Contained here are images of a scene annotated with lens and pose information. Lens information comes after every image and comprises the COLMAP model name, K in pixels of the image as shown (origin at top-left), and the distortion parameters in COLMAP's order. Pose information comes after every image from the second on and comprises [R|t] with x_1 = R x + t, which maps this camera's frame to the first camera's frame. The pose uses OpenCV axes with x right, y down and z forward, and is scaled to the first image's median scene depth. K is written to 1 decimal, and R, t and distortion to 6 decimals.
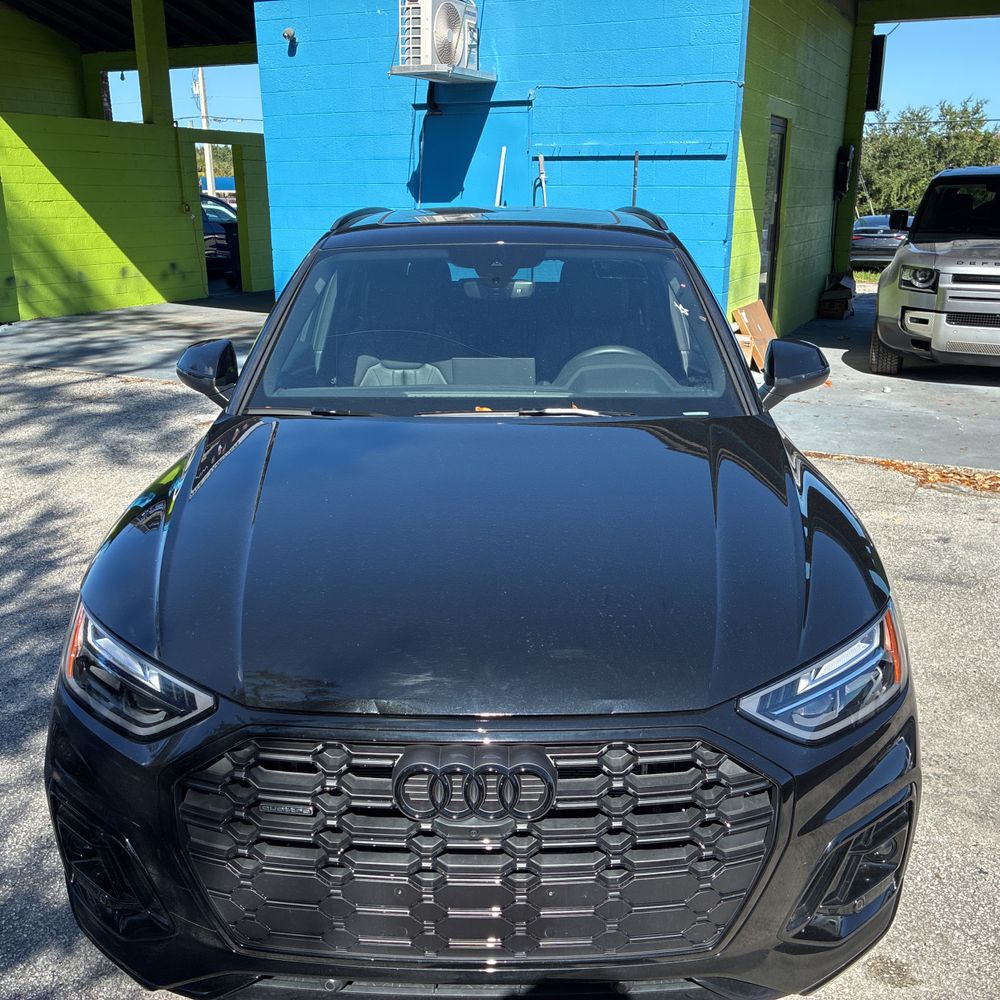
lens RADIAL K [[1016.0, 0, 506.6], [0, 1016.0, 492.4], [0, 0, 1]] dist [0.024250, 0.000000]
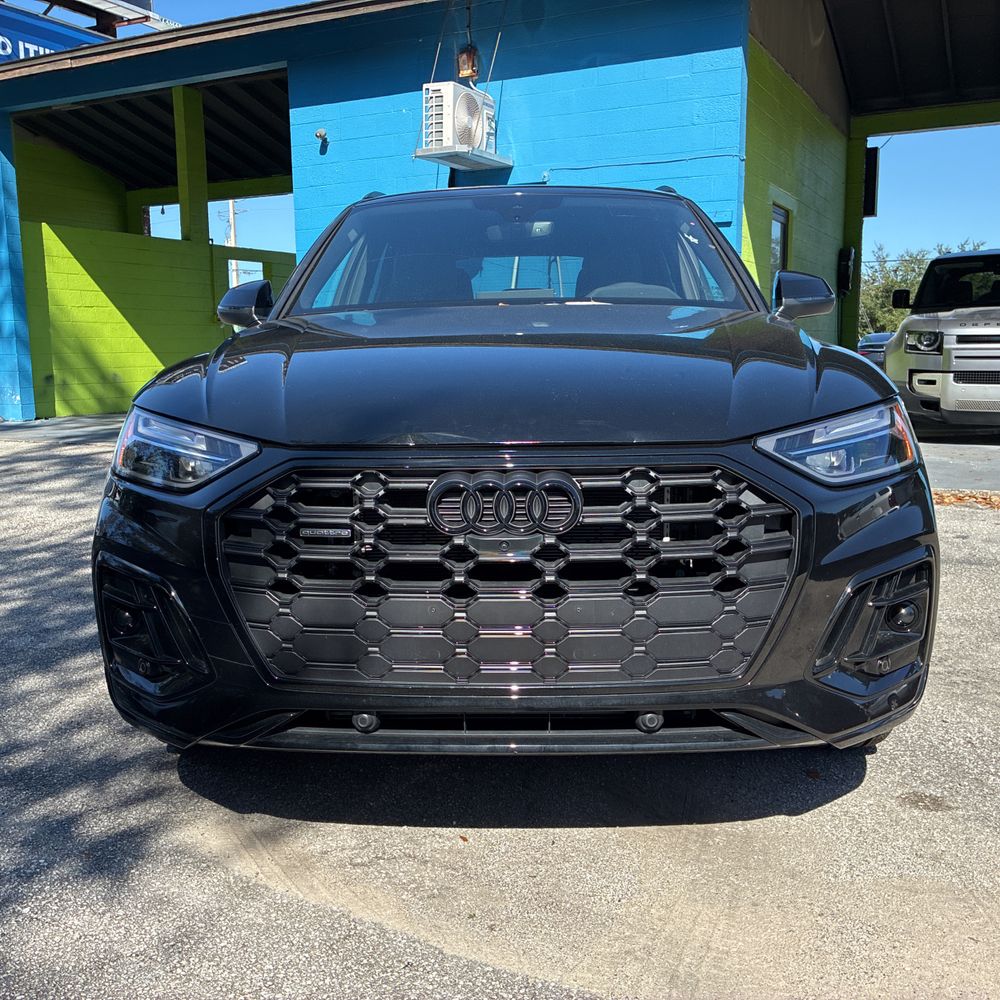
lens RADIAL K [[1016.0, 0, 498.3], [0, 1016.0, 490.9], [0, 0, 1]] dist [0.024250, 0.000000]
pose [[0.999690, -0.007862, -0.023623, -0.003208], [0.004244, 0.988758, -0.149466, 0.105046], [0.024532, 0.149319, 0.988485, -0.008415]]
